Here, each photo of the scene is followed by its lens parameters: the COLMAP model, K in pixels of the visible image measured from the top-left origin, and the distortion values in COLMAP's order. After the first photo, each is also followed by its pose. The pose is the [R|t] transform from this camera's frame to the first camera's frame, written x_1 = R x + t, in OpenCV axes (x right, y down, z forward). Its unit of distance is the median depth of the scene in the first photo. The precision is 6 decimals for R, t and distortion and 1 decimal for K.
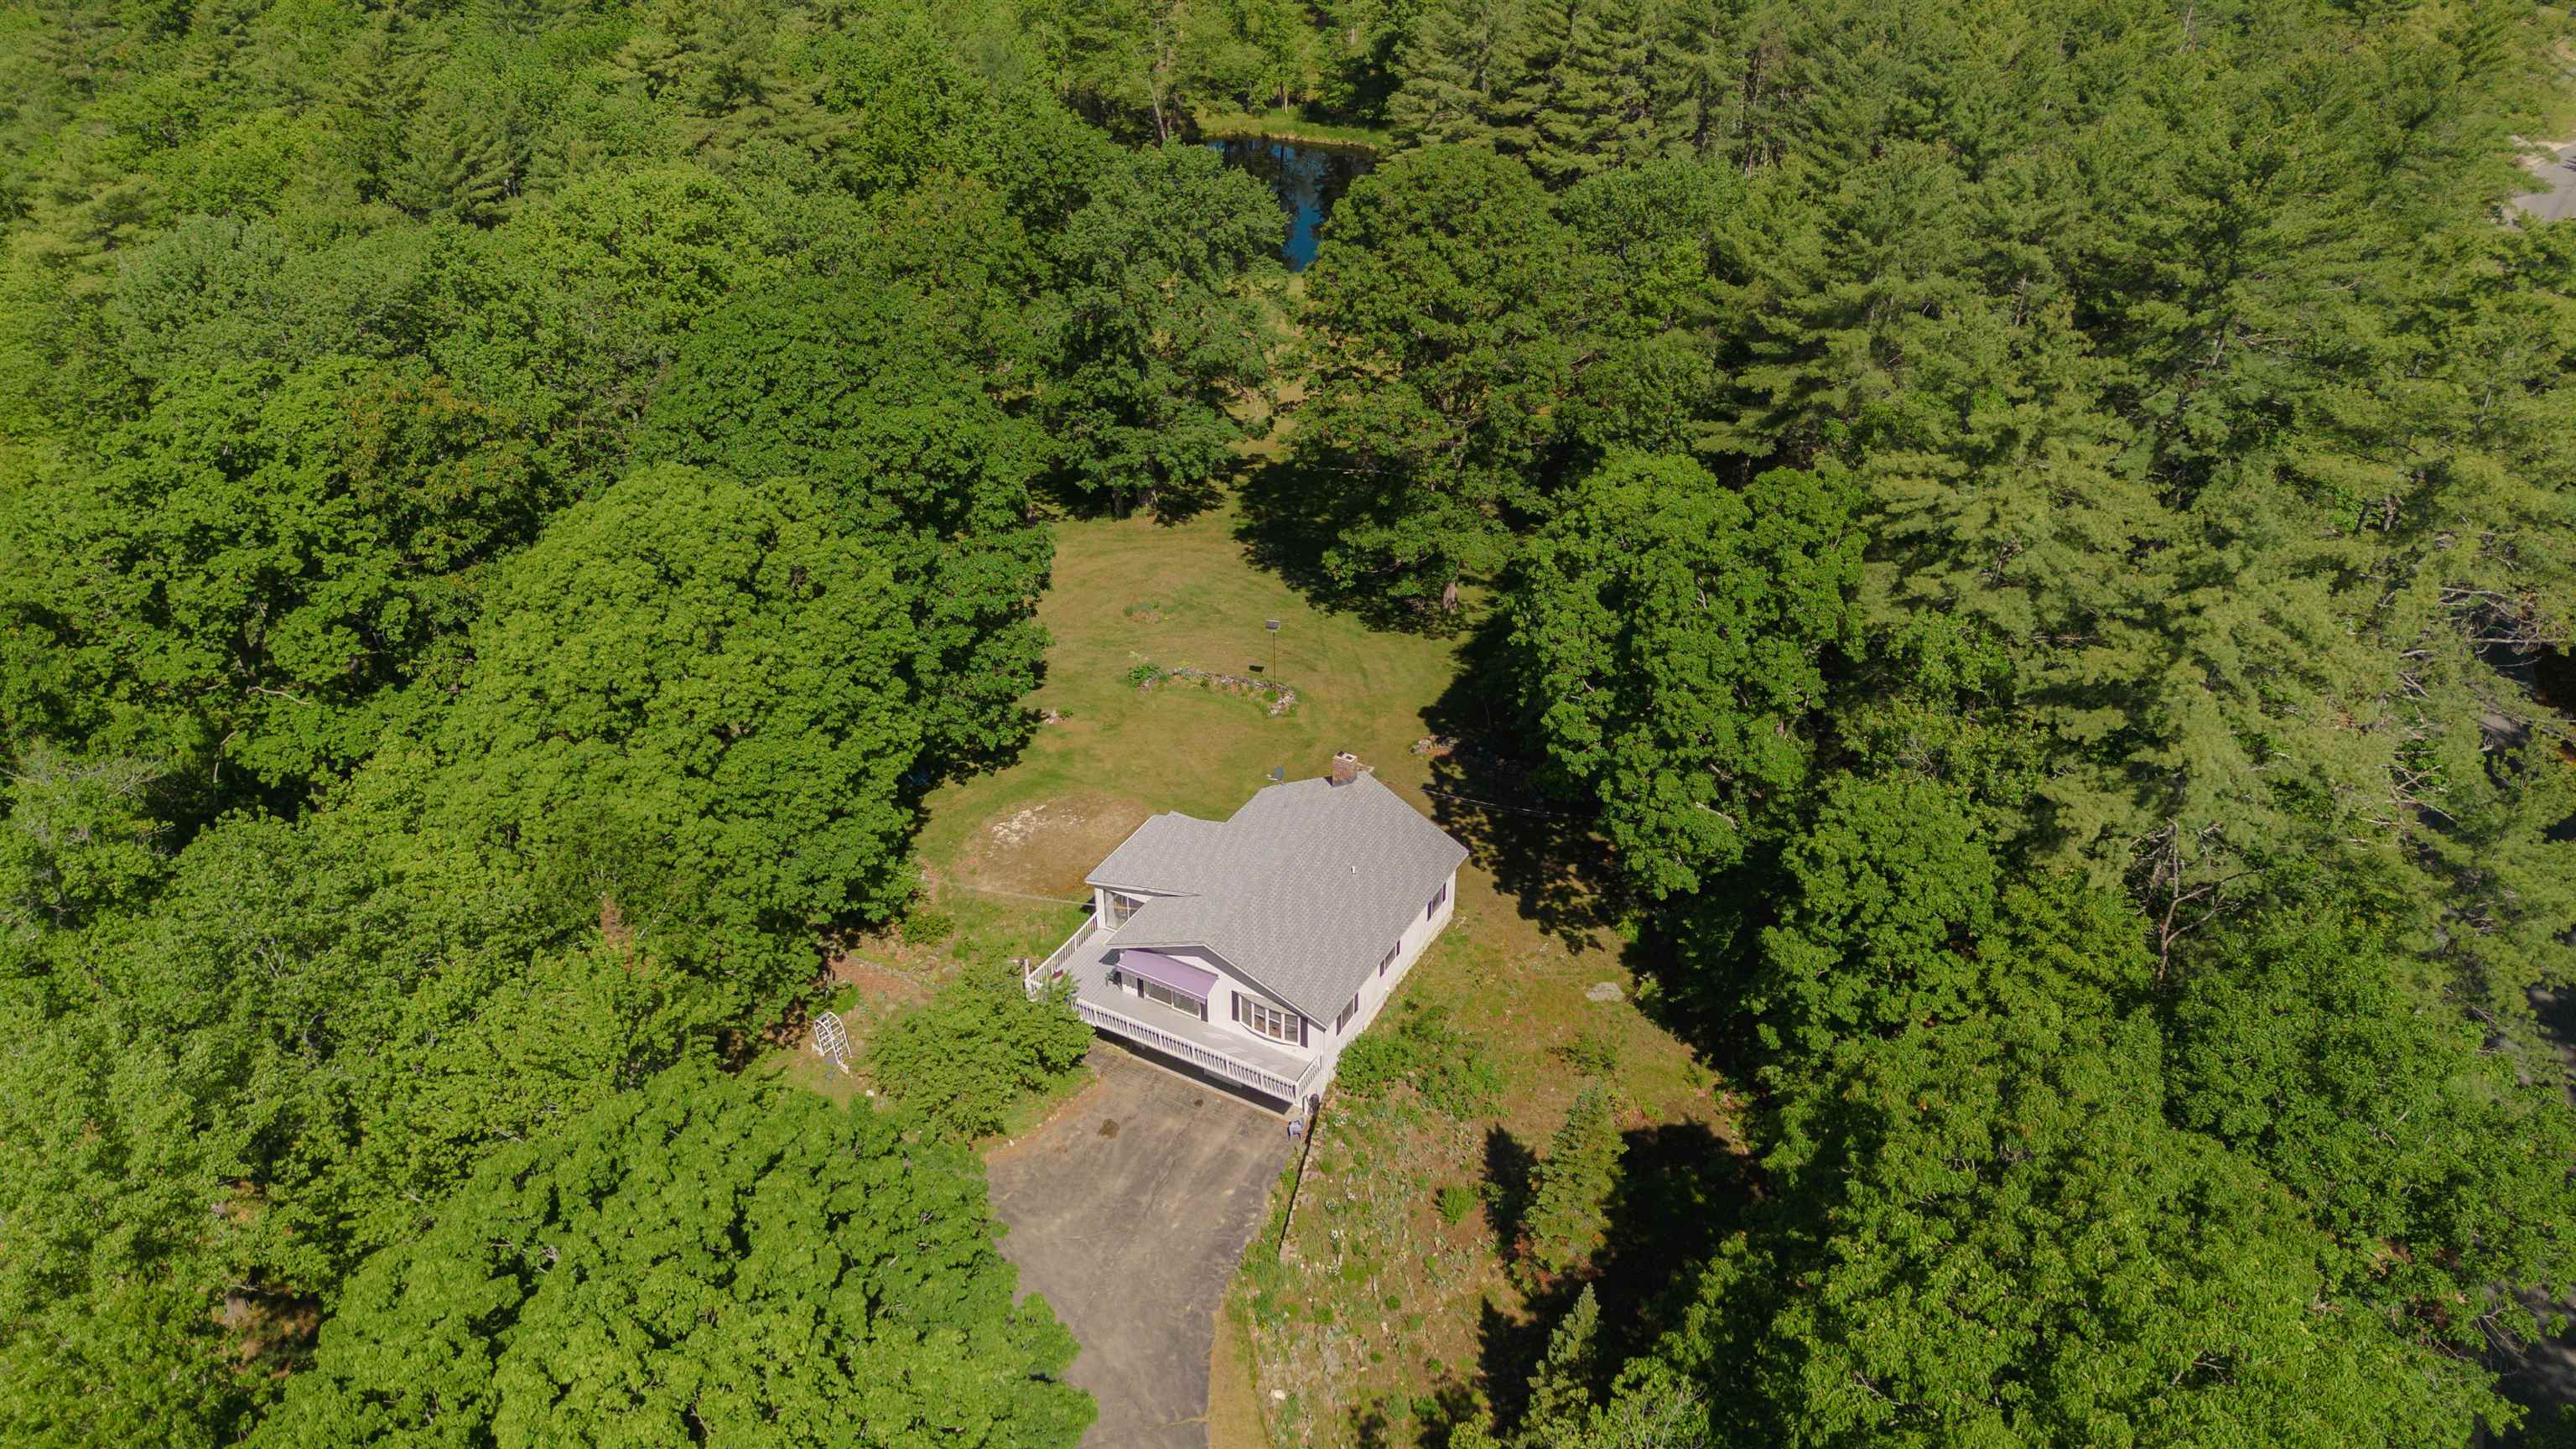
lens RADIAL K [[1848.0, 0, 1291.2], [0, 1848.0, 740.1], [0, 0, 1]] dist [0.076342, -0.086336]
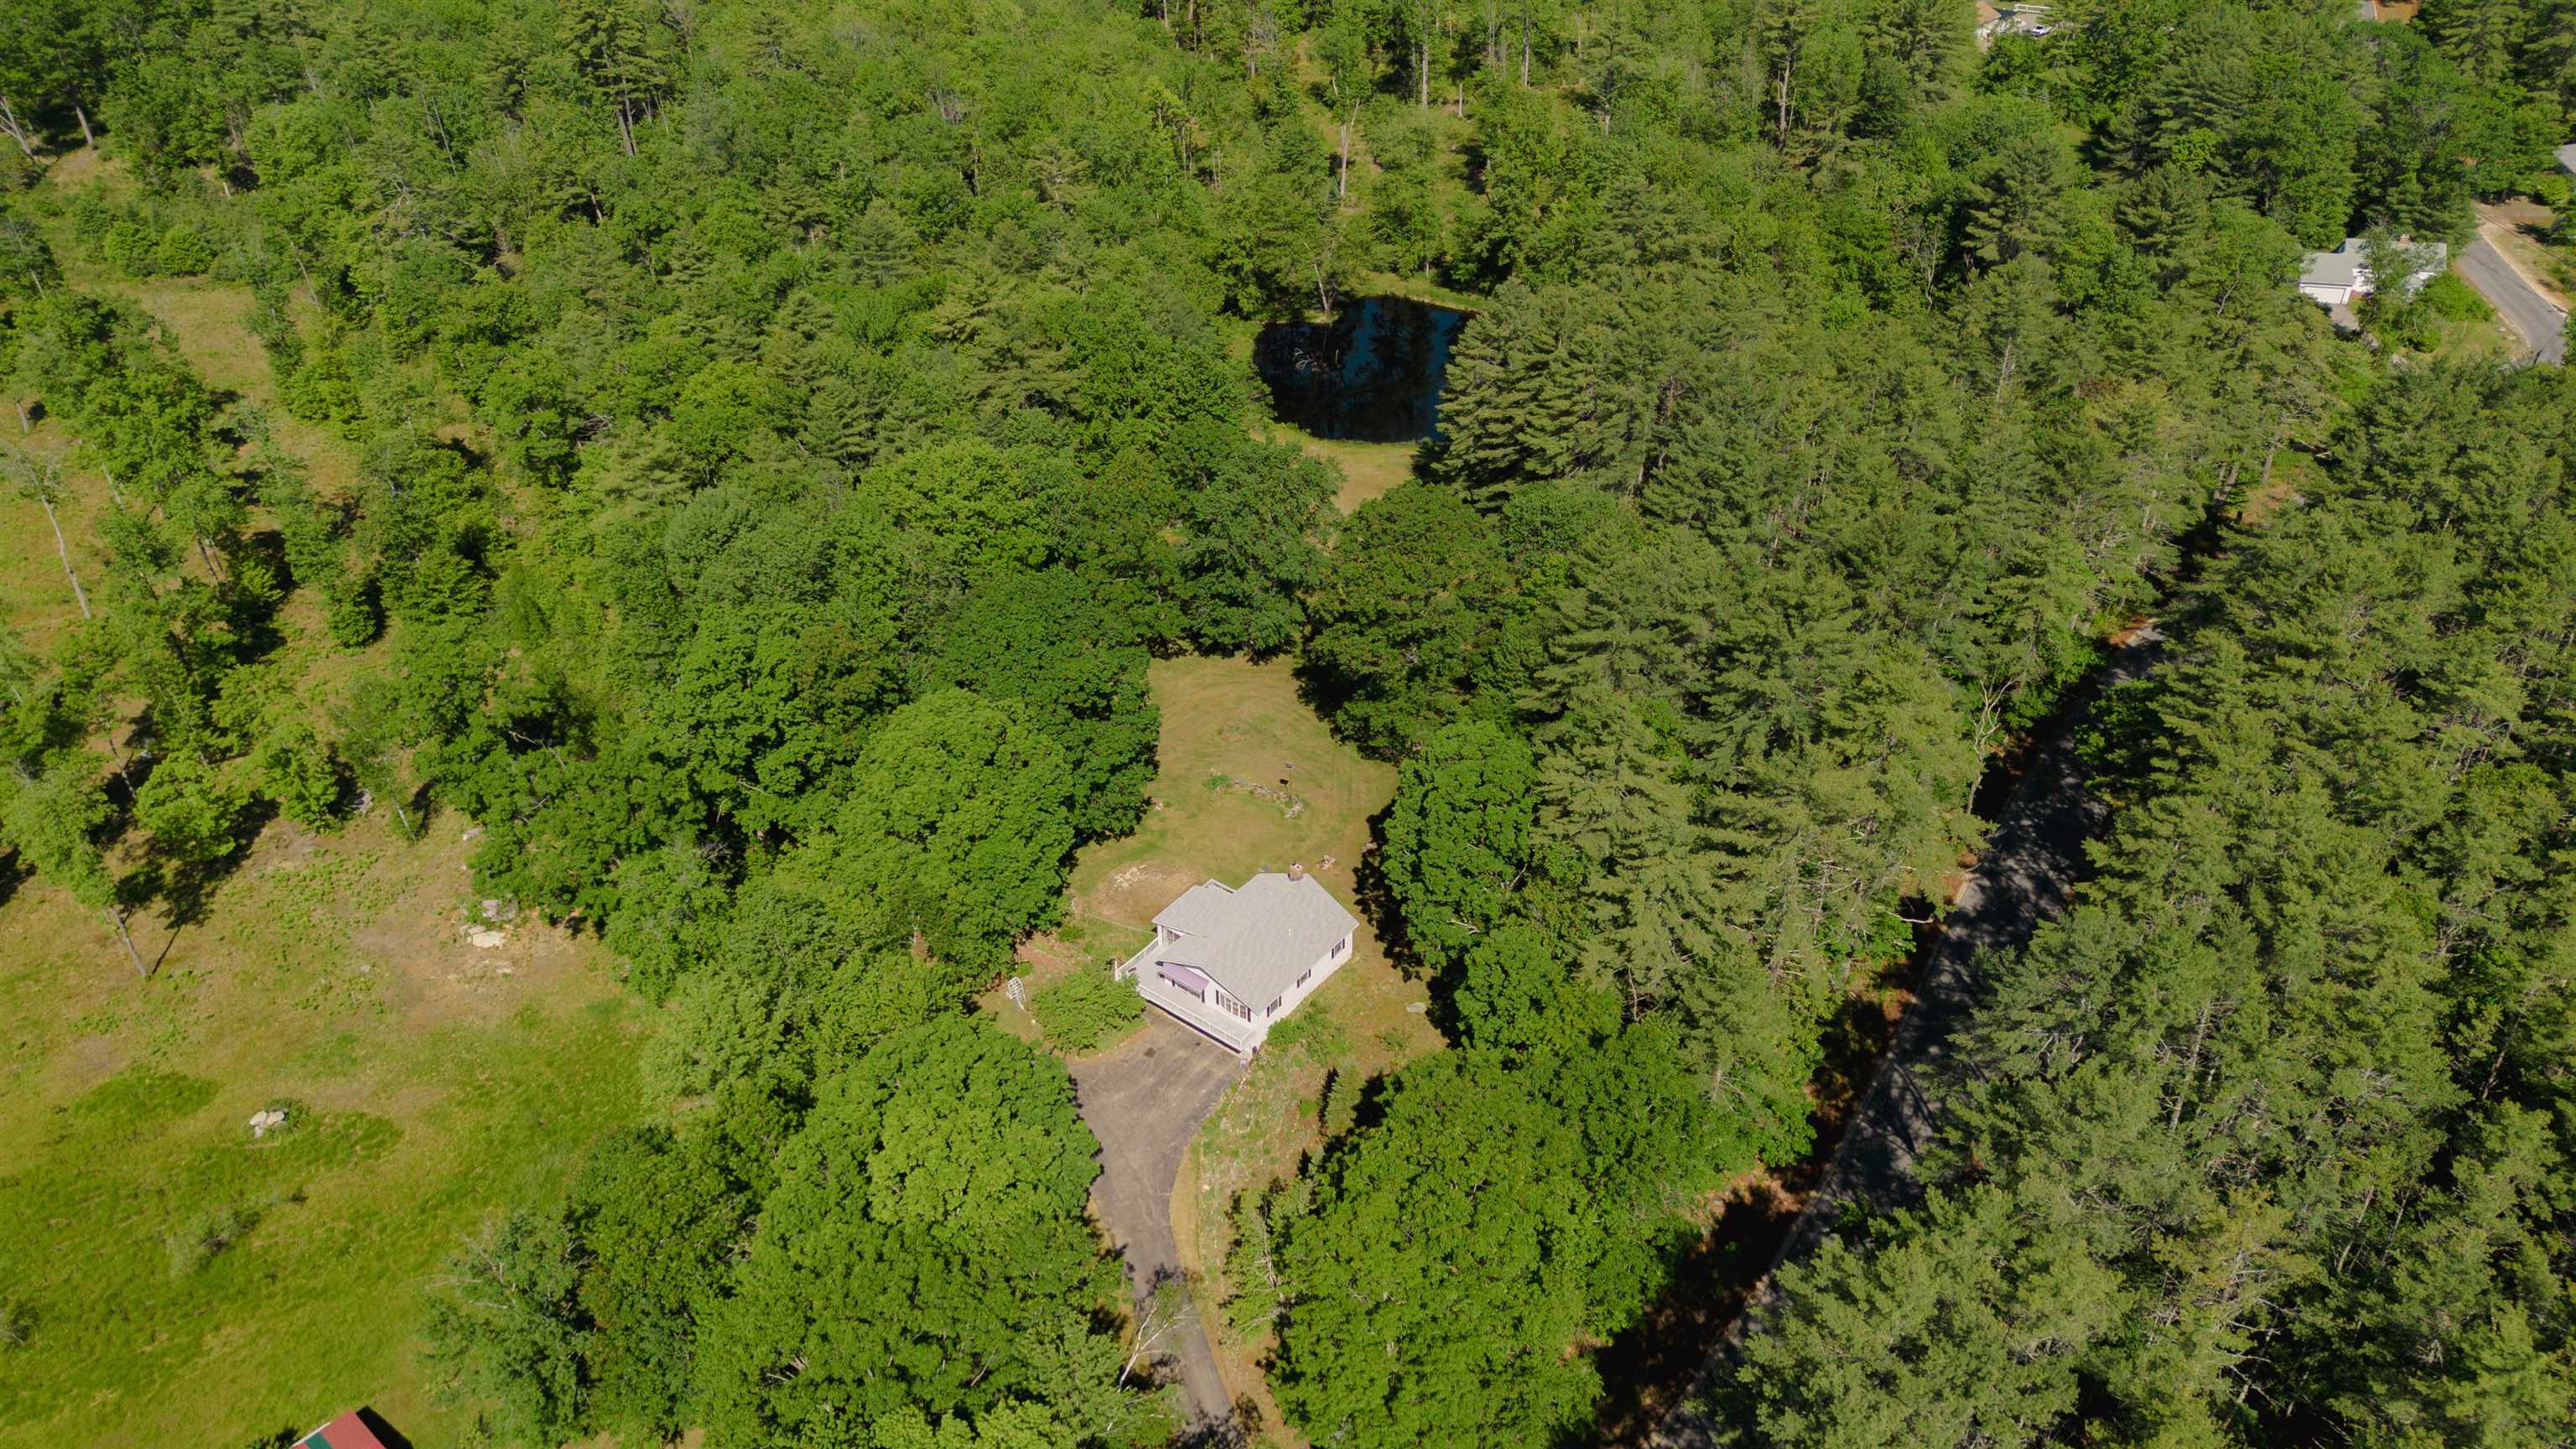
lens RADIAL K [[1848.0, 0, 1291.2], [0, 1848.0, 740.1], [0, 0, 1]] dist [0.076342, -0.086336]
pose [[0.989426, 0.082958, -0.118967, 0.240787], [-0.077502, 0.995748, 0.049791, -0.214689], [0.122592, -0.040045, 0.991649, -0.852921]]
